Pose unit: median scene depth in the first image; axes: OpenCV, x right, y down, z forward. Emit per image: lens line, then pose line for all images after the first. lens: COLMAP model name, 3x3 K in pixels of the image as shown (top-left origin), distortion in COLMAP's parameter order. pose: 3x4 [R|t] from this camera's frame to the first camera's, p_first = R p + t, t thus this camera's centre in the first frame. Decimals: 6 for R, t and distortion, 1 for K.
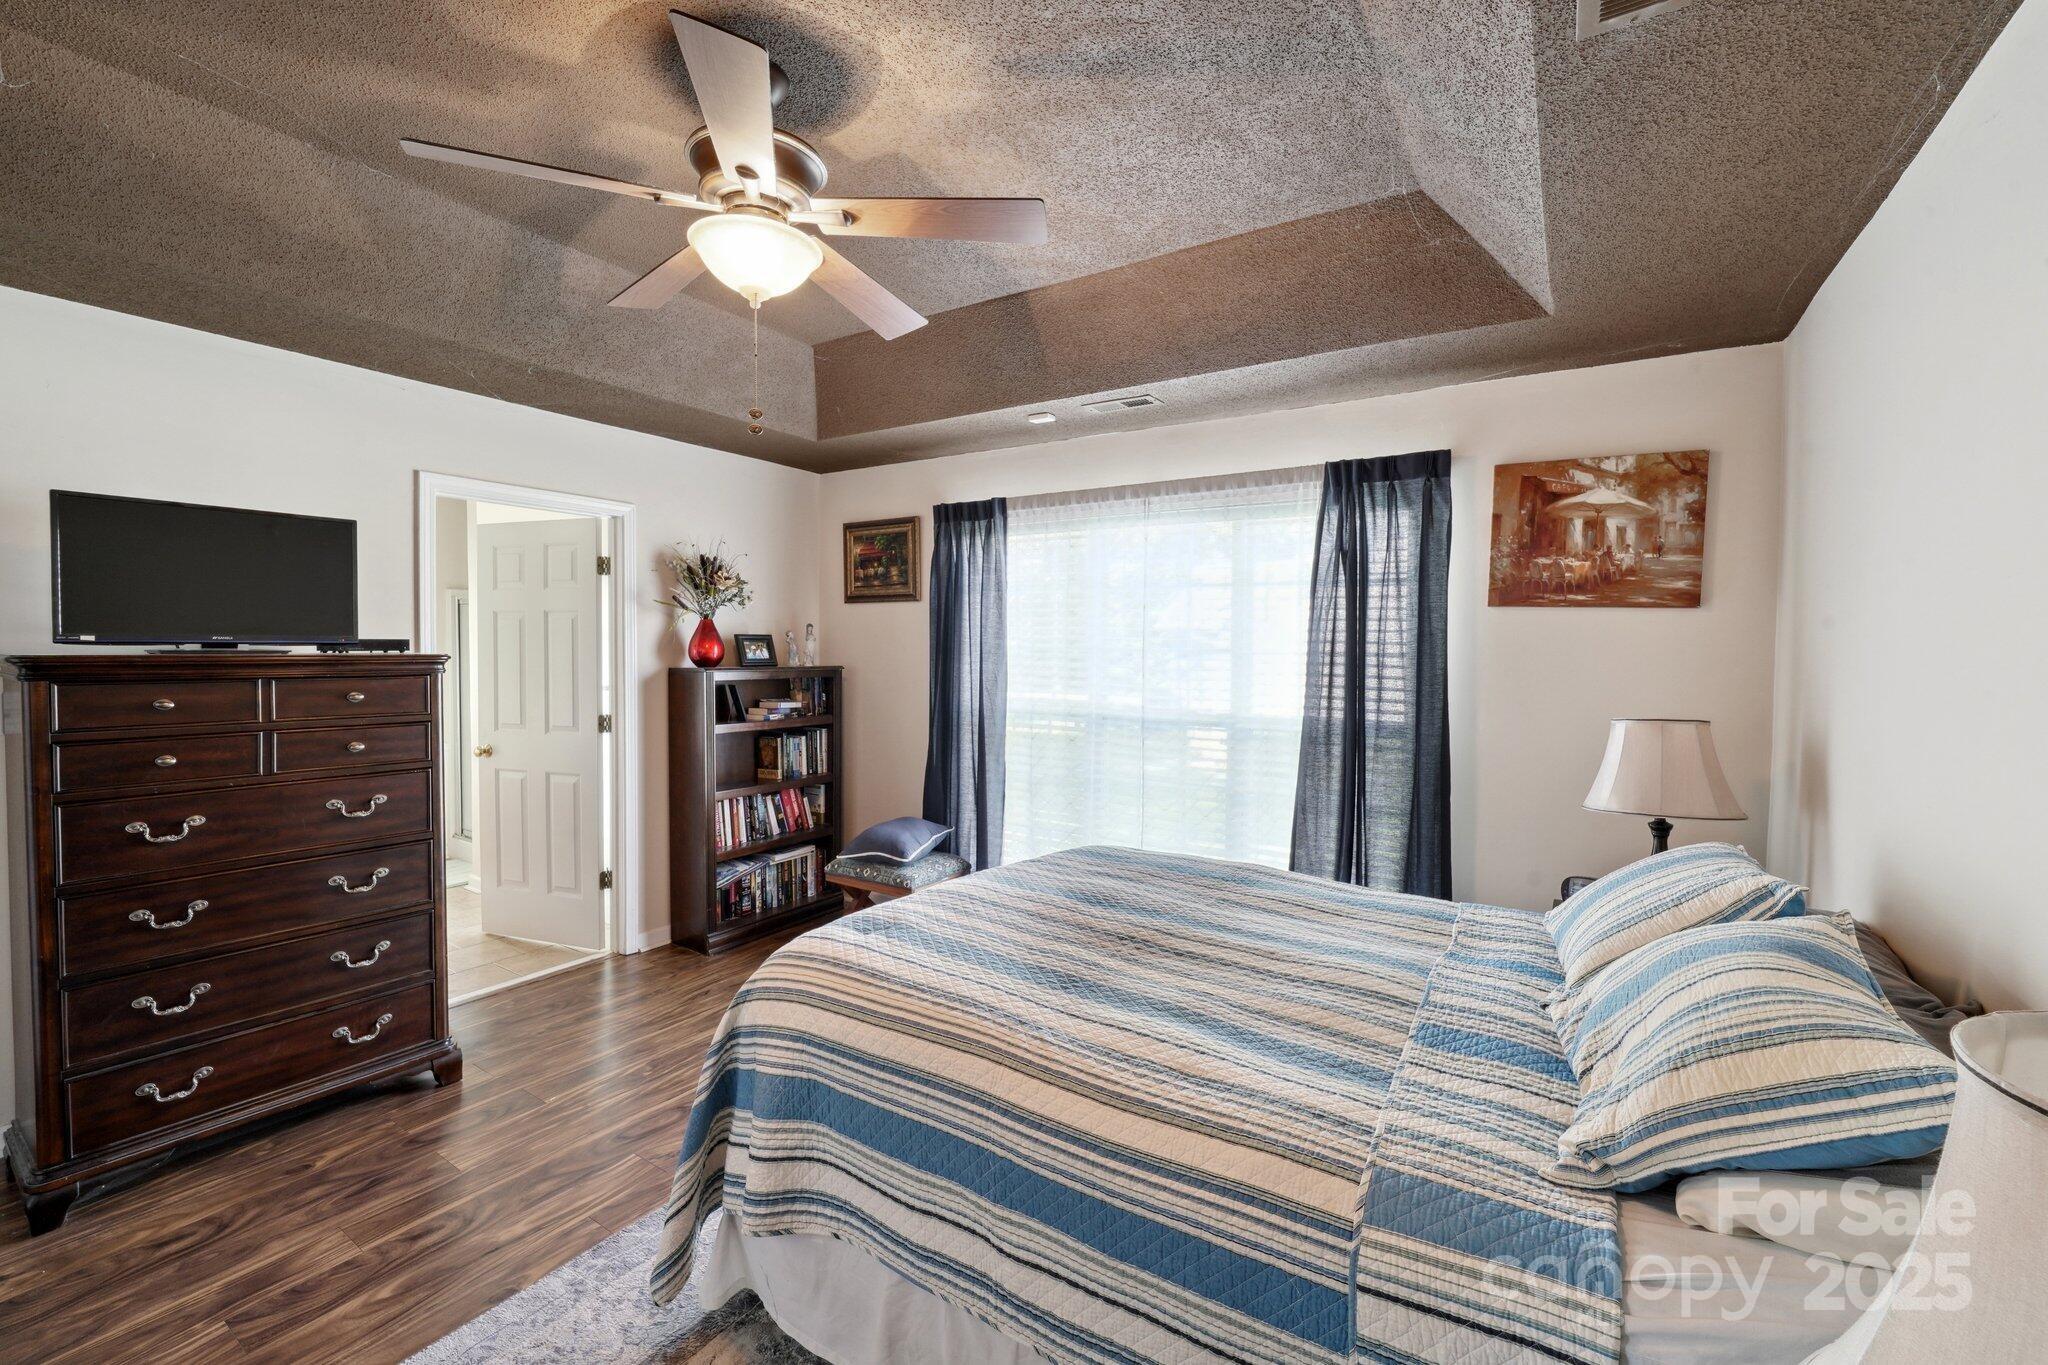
lens RADIAL K [[844.1, 0, 1016.7], [0, 844.1, 673.2], [0, 0, 1]] dist [-0.007034, -0.002887]
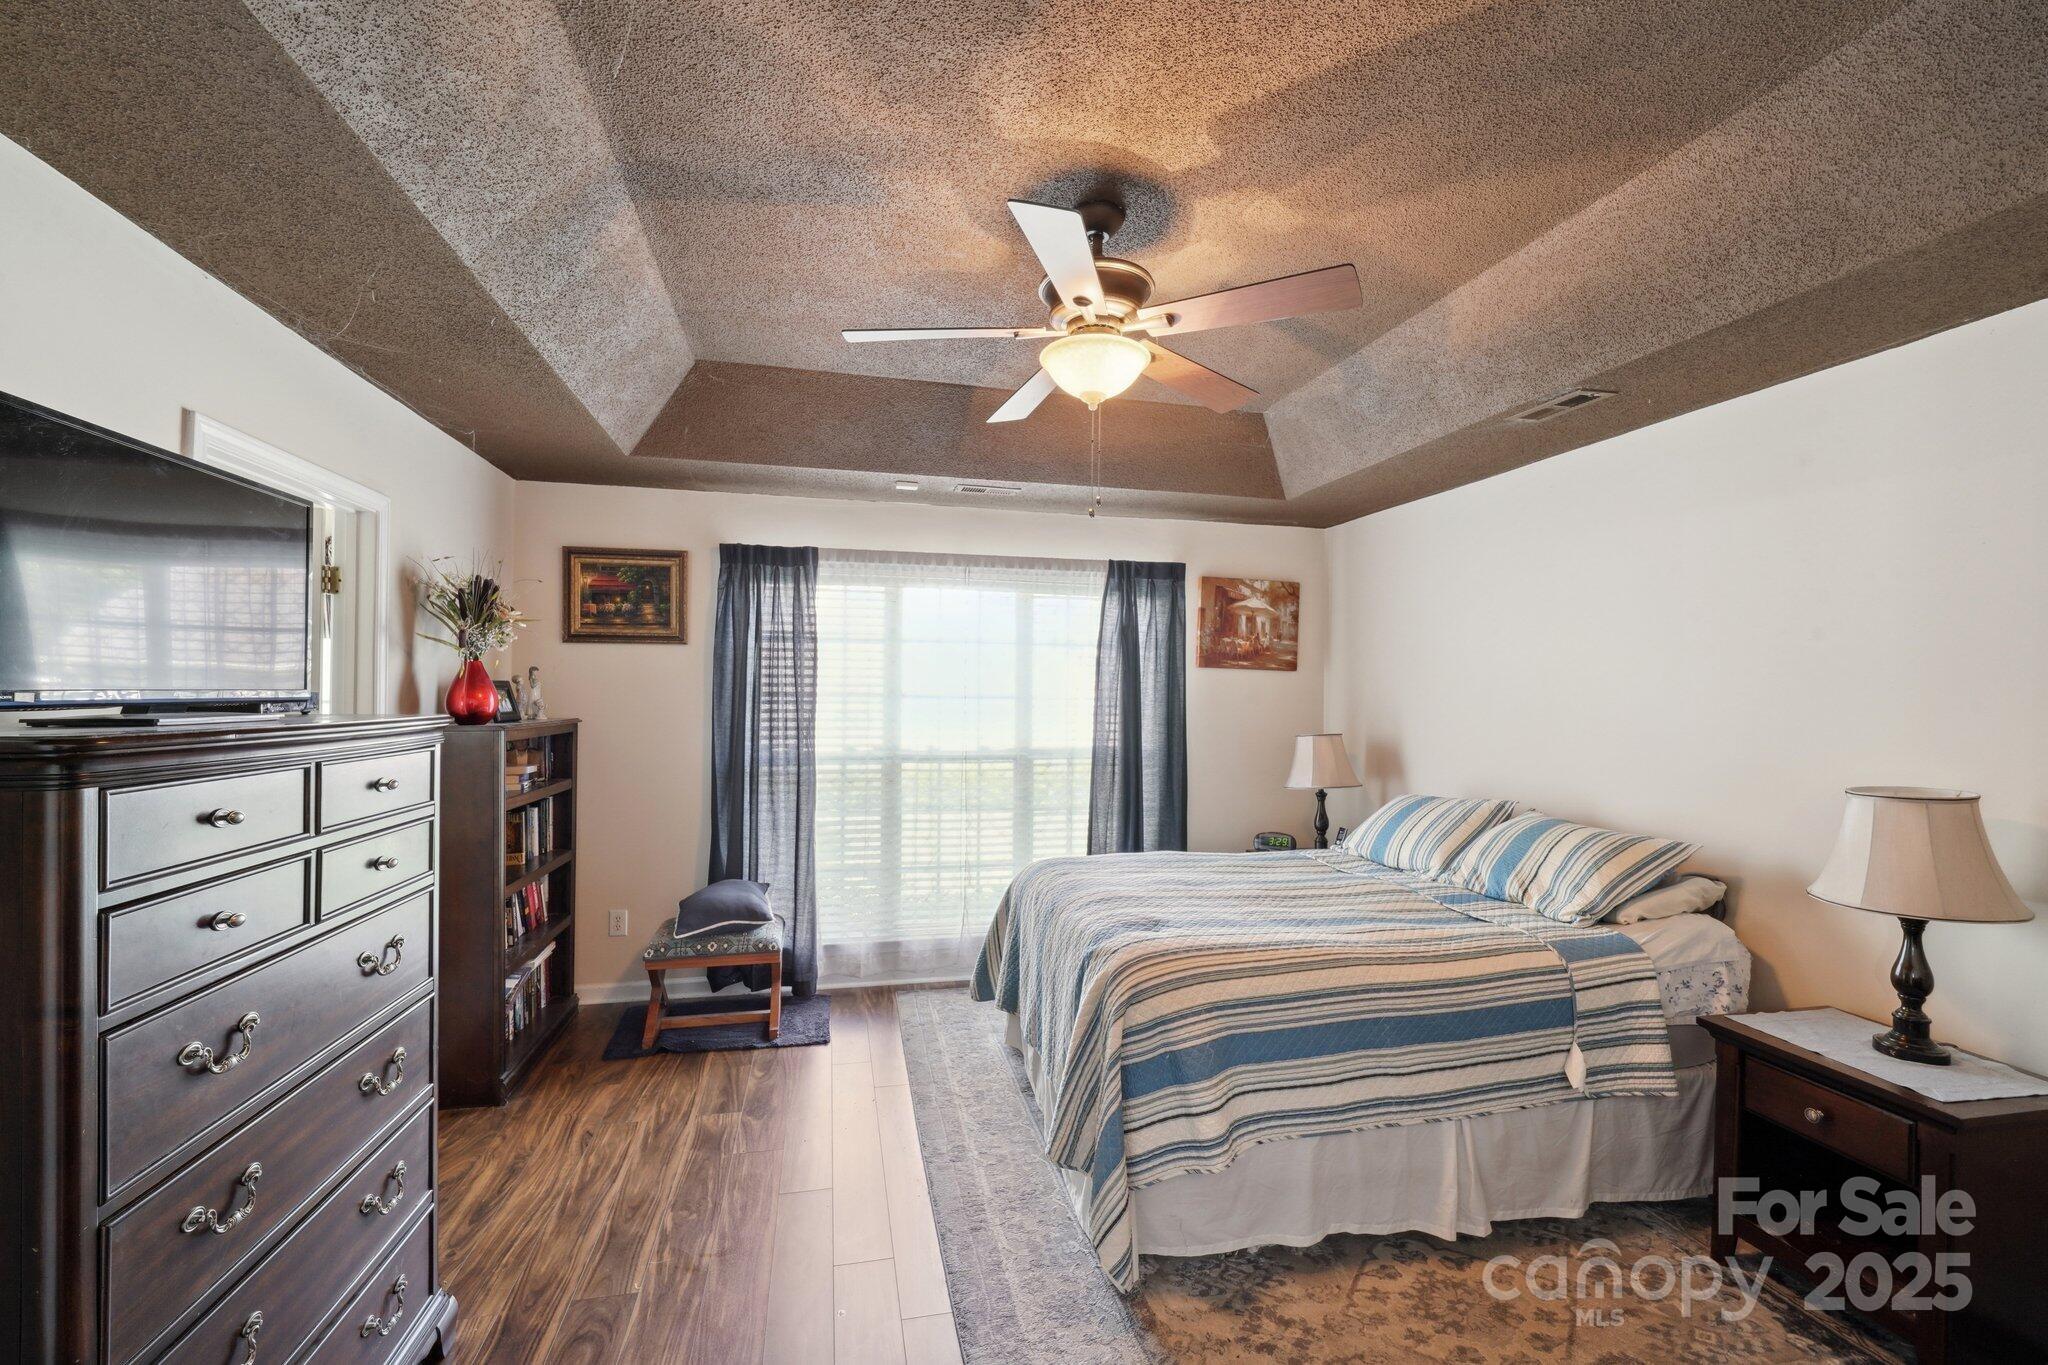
lens RADIAL K [[844.1, 0, 1007.3], [0, 844.1, 689.9], [0, 0, 1]] dist [-0.007034, -0.002887]
pose [[0.695101, -0.003570, 0.718903, -0.811674], [0.022039, 0.999623, -0.016346, -0.021031], [-0.718574, 0.027206, 0.694918, 0.187701]]
